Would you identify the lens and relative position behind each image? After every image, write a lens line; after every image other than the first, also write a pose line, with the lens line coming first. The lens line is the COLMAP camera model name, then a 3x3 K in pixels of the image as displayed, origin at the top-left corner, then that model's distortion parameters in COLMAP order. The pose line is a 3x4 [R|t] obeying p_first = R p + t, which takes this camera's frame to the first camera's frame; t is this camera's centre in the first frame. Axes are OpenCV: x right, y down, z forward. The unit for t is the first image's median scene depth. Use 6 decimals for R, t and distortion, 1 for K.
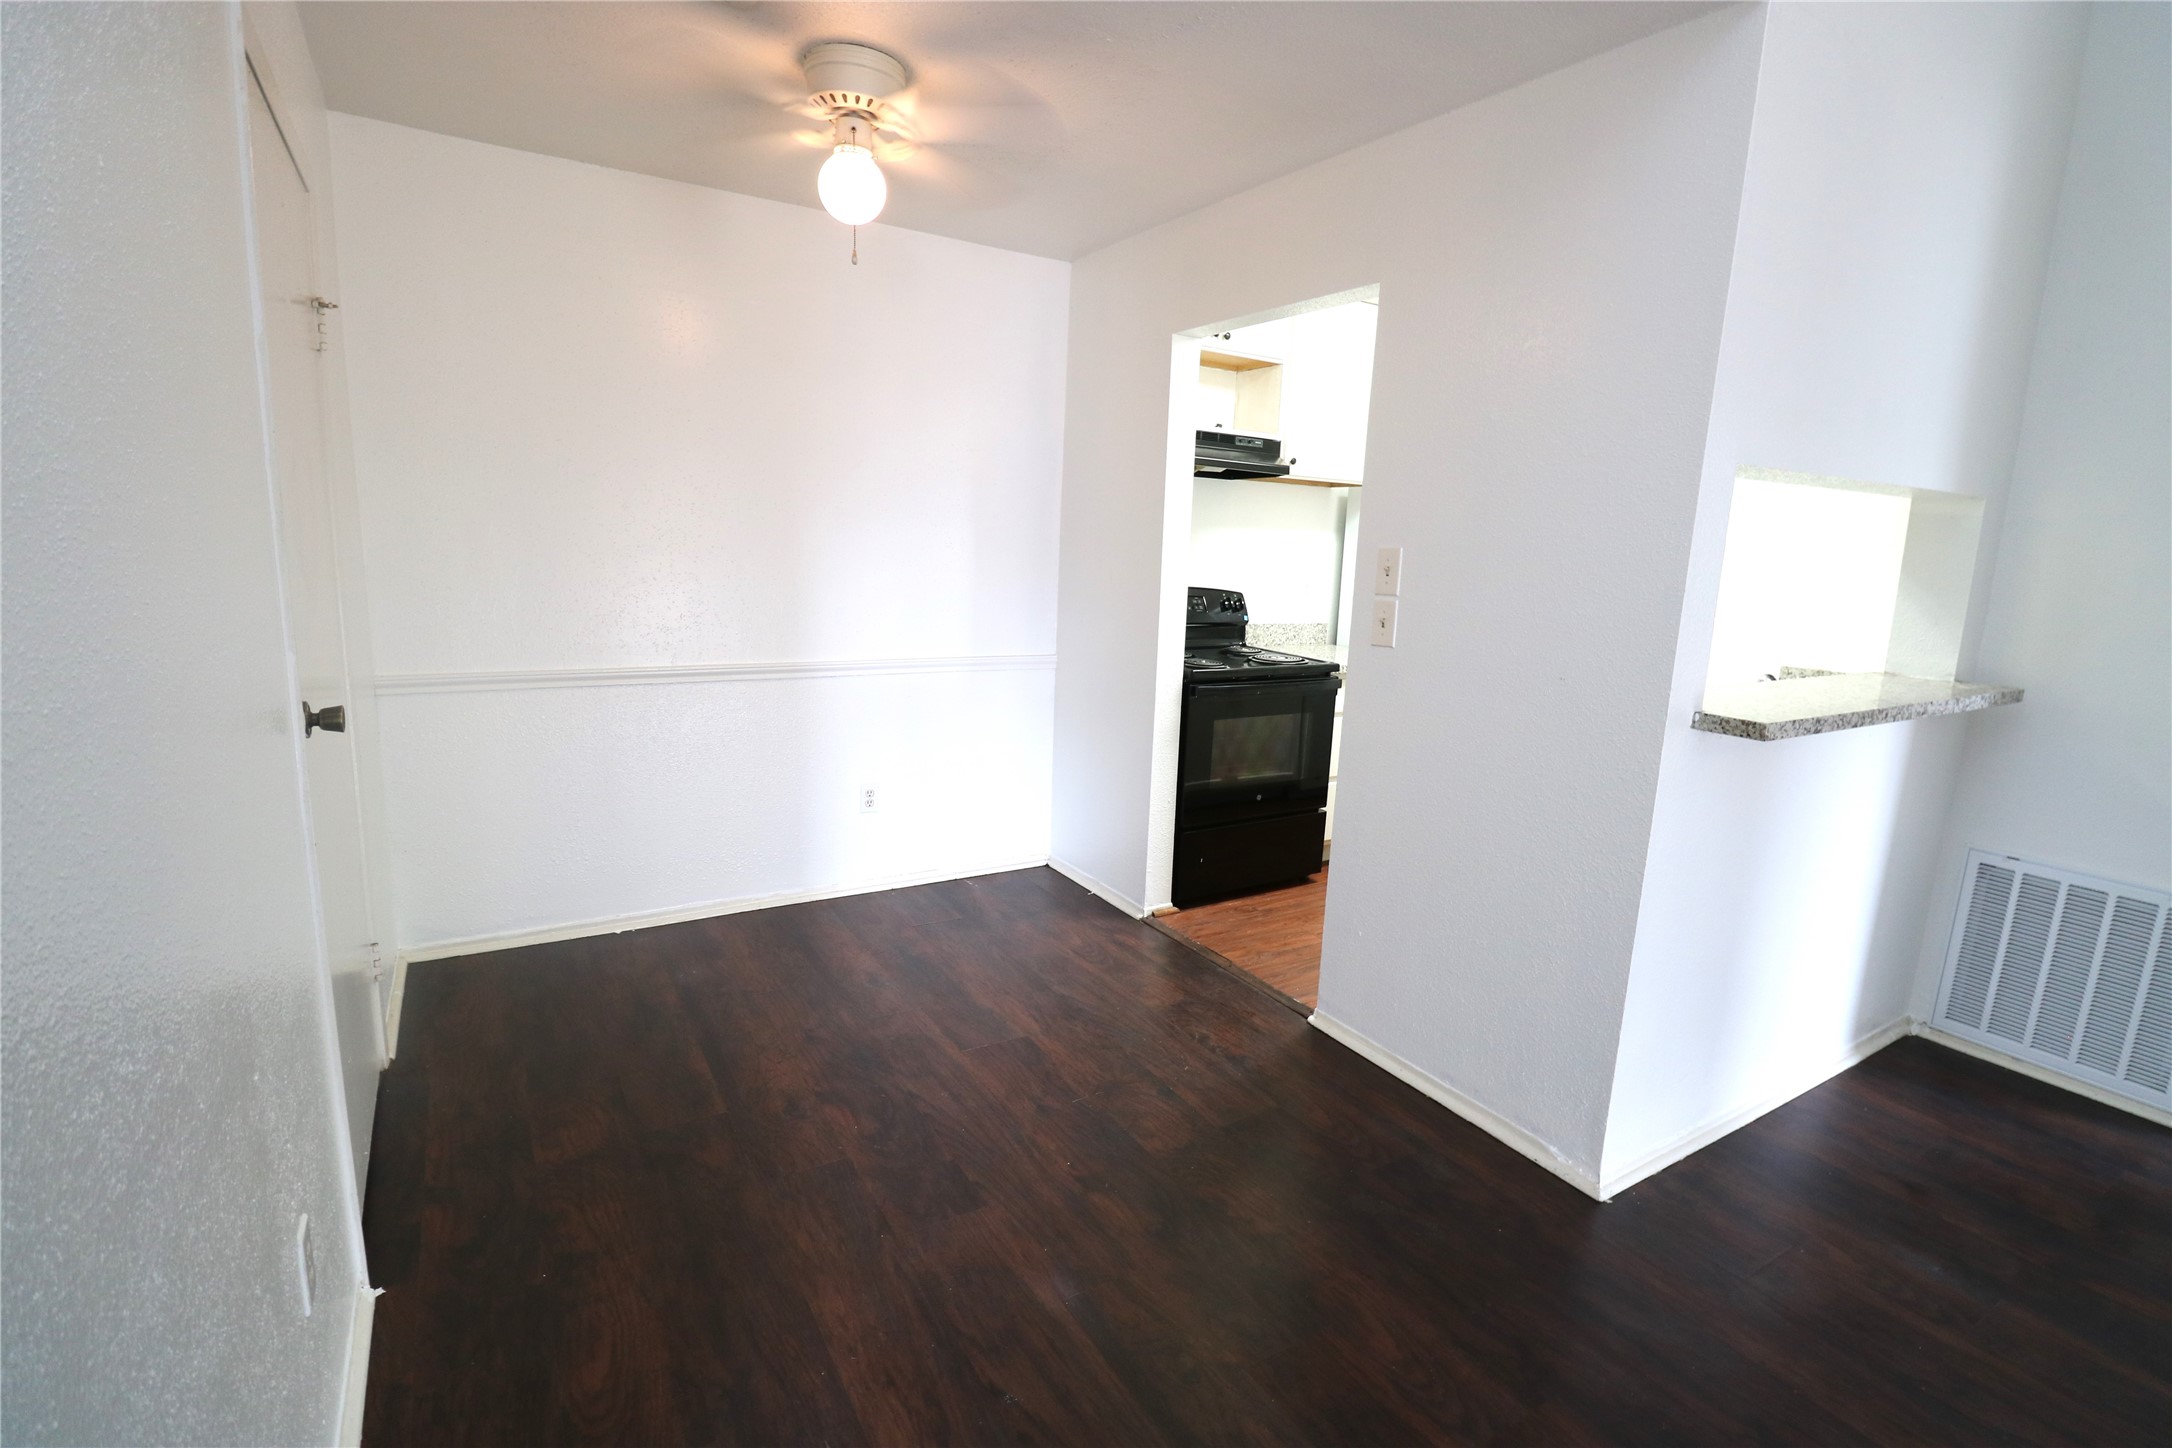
lens RADIAL K [[994.9, 0, 1088.8], [0, 994.9, 723.2], [0, 0, 1]] dist [-0.004585, -0.006715]
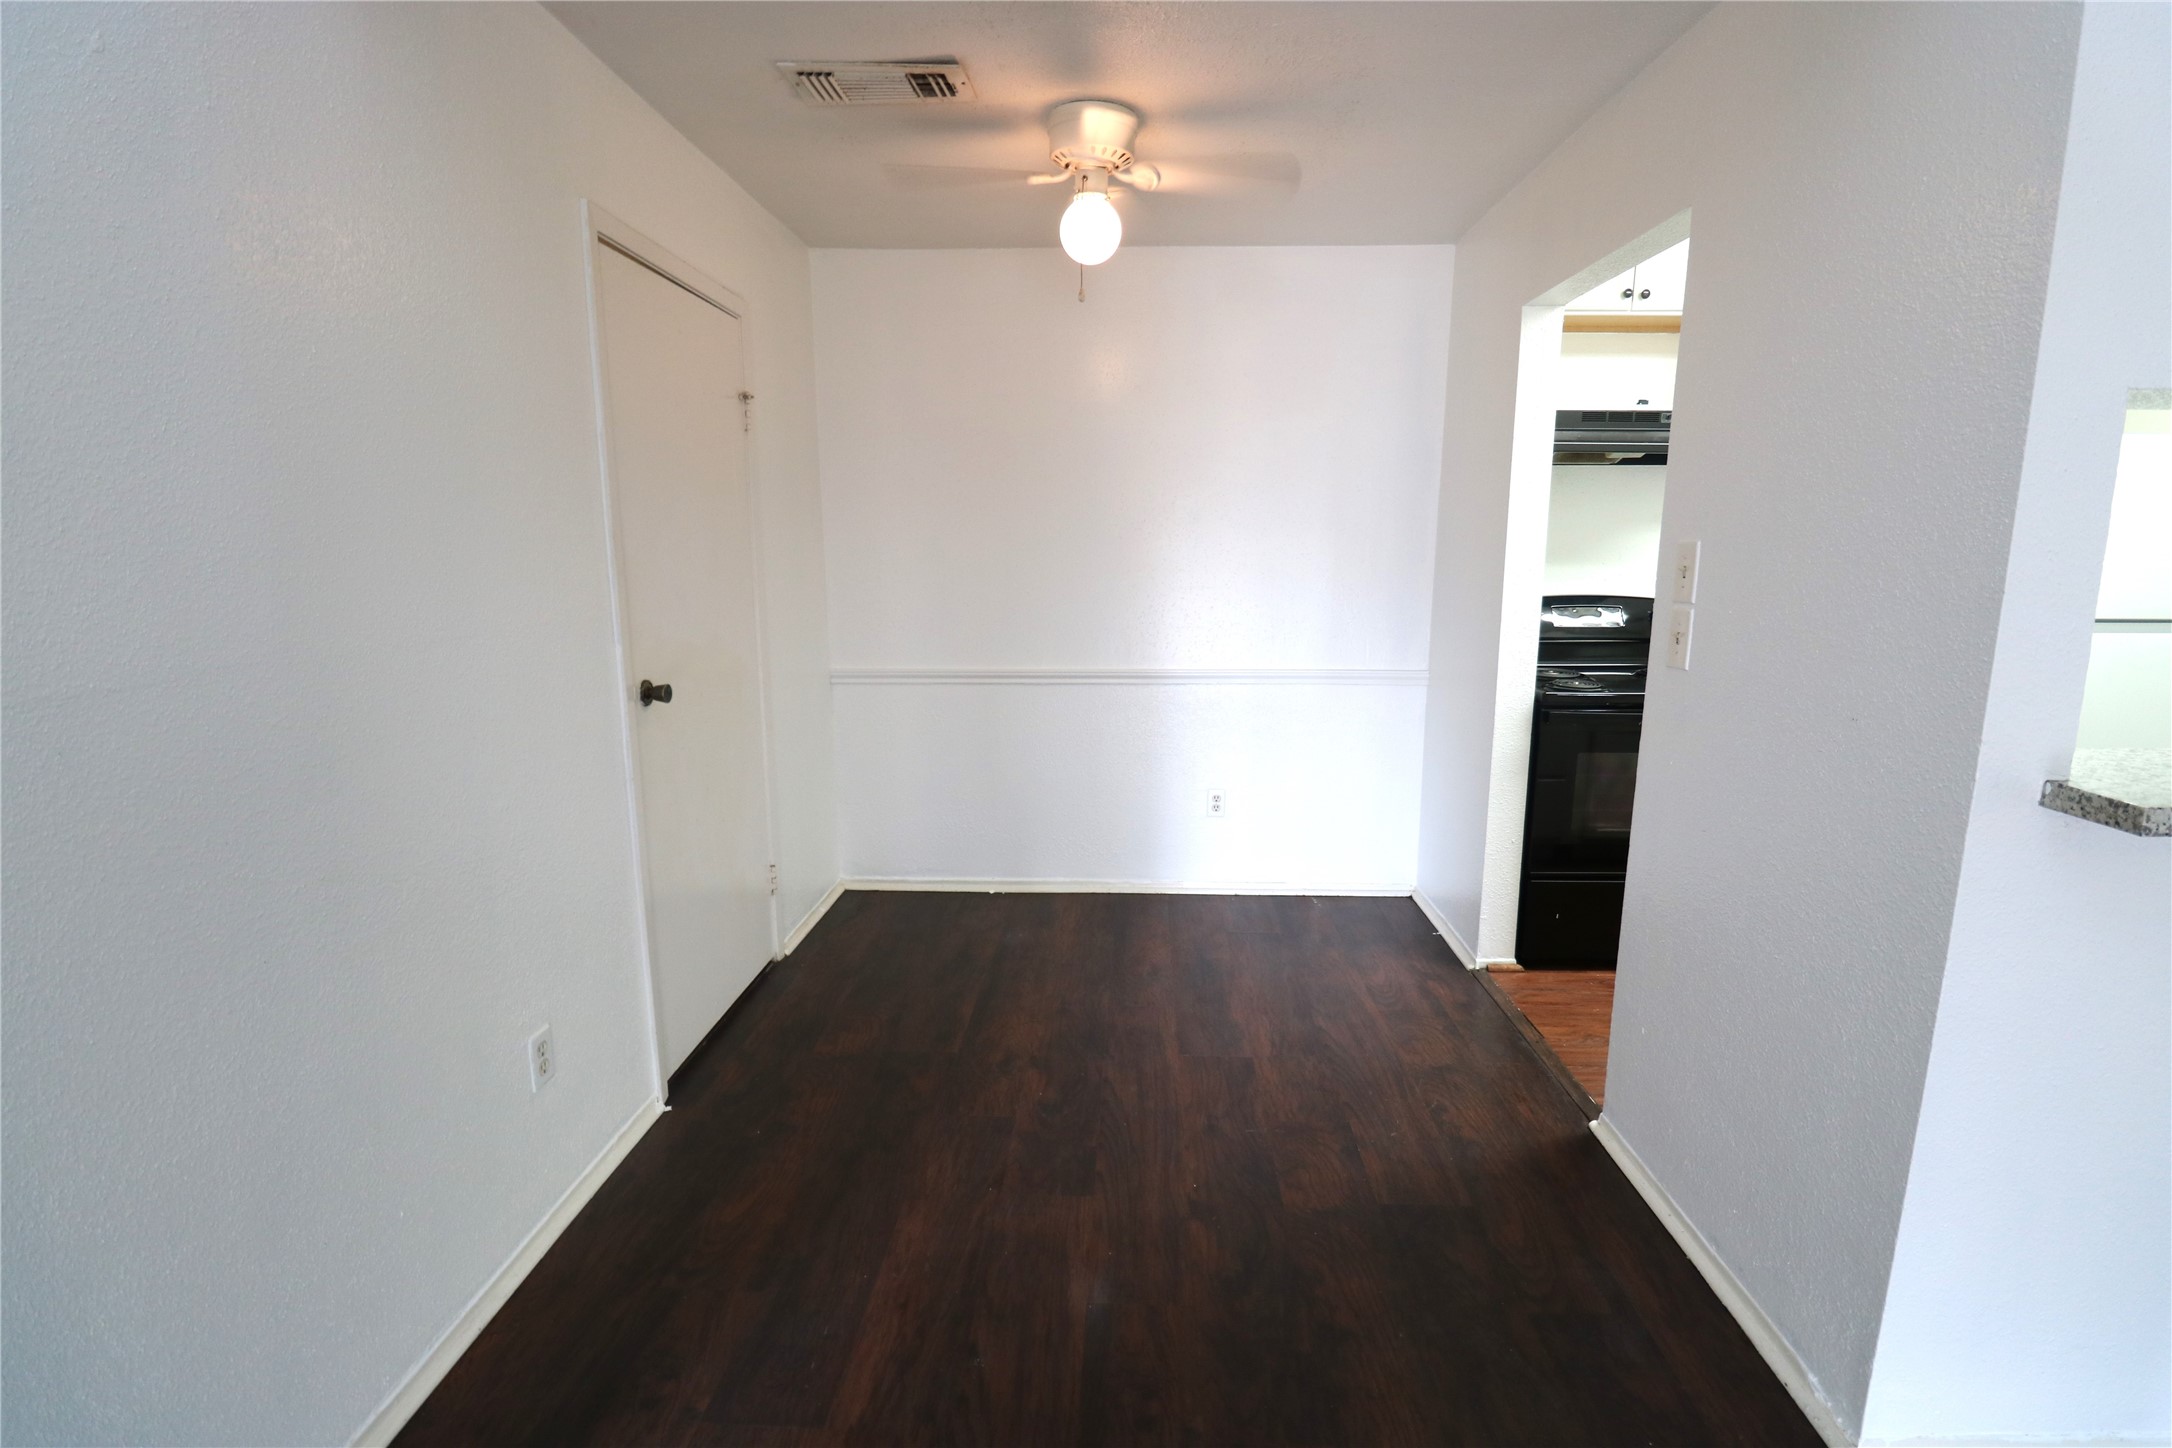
lens RADIAL K [[994.9, 0, 1104.1], [0, 994.9, 723.0], [0, 0, 1]] dist [-0.004585, -0.006715]
pose [[0.834334, 0.059813, -0.548004, 0.322502], [-0.067439, 0.997704, 0.006222, -0.008094], [0.547118, 0.031765, 0.836452, 0.094025]]
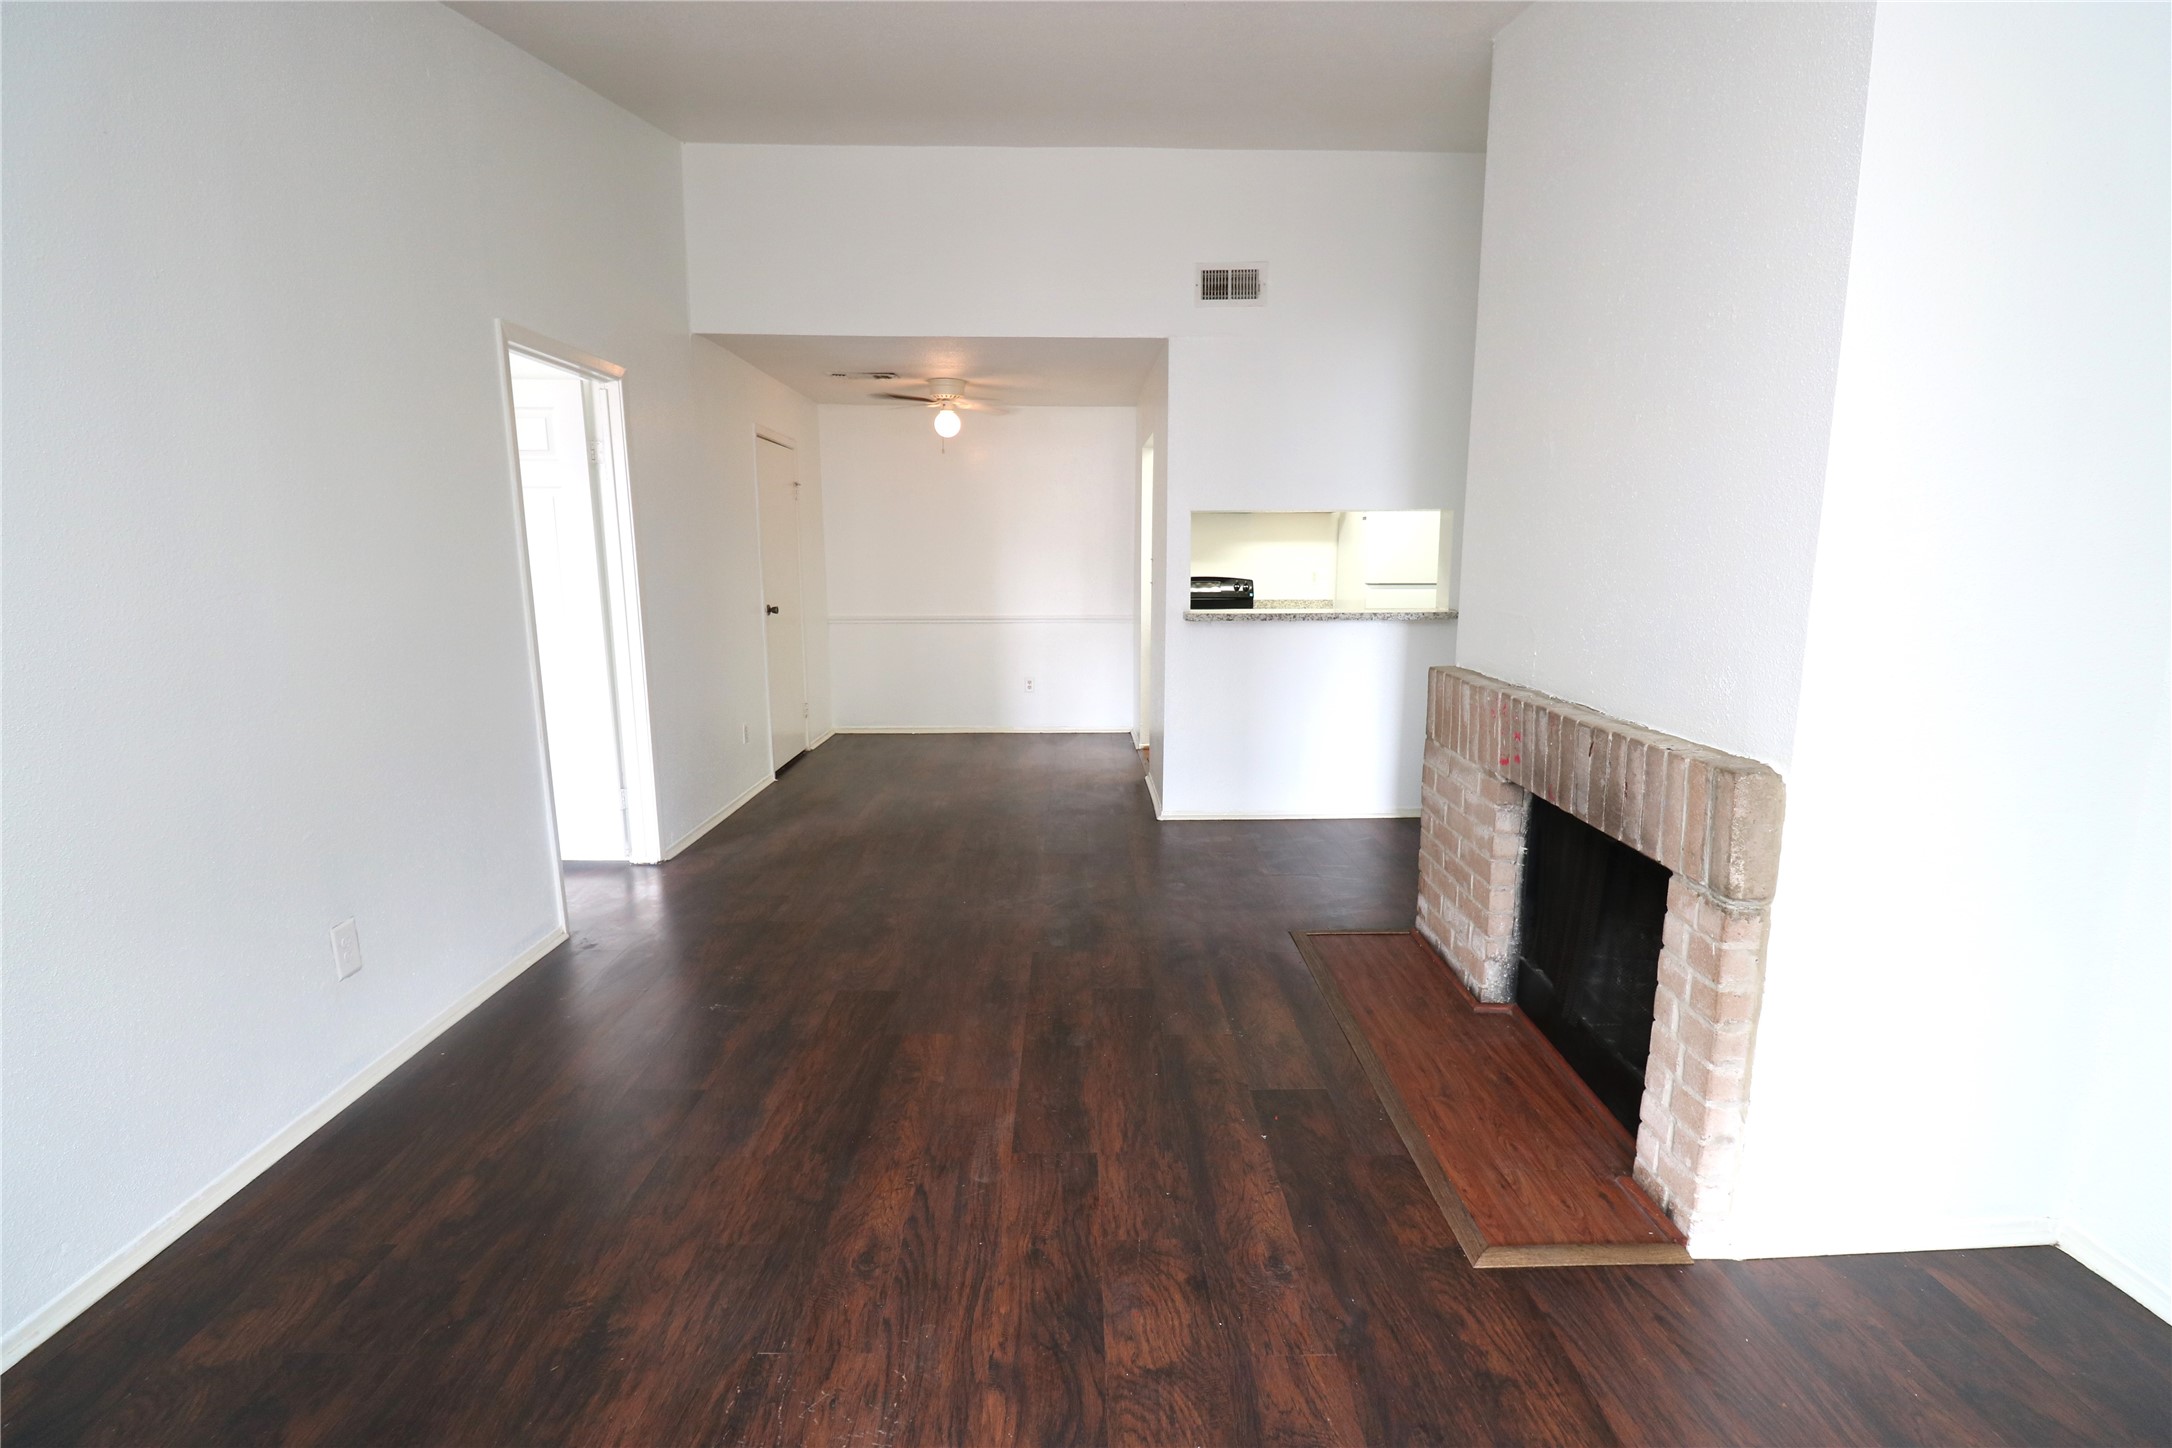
lens RADIAL K [[1007.0, 0, 1096.8], [0, 1007.0, 716.9], [0, 0, 1]] dist [-0.004020, -0.001323]
pose [[0.864317, 0.044040, -0.501016, 1.206566], [-0.059134, 0.998148, -0.014274, 0.212393], [0.499460, 0.041964, 0.865320, -0.895136]]
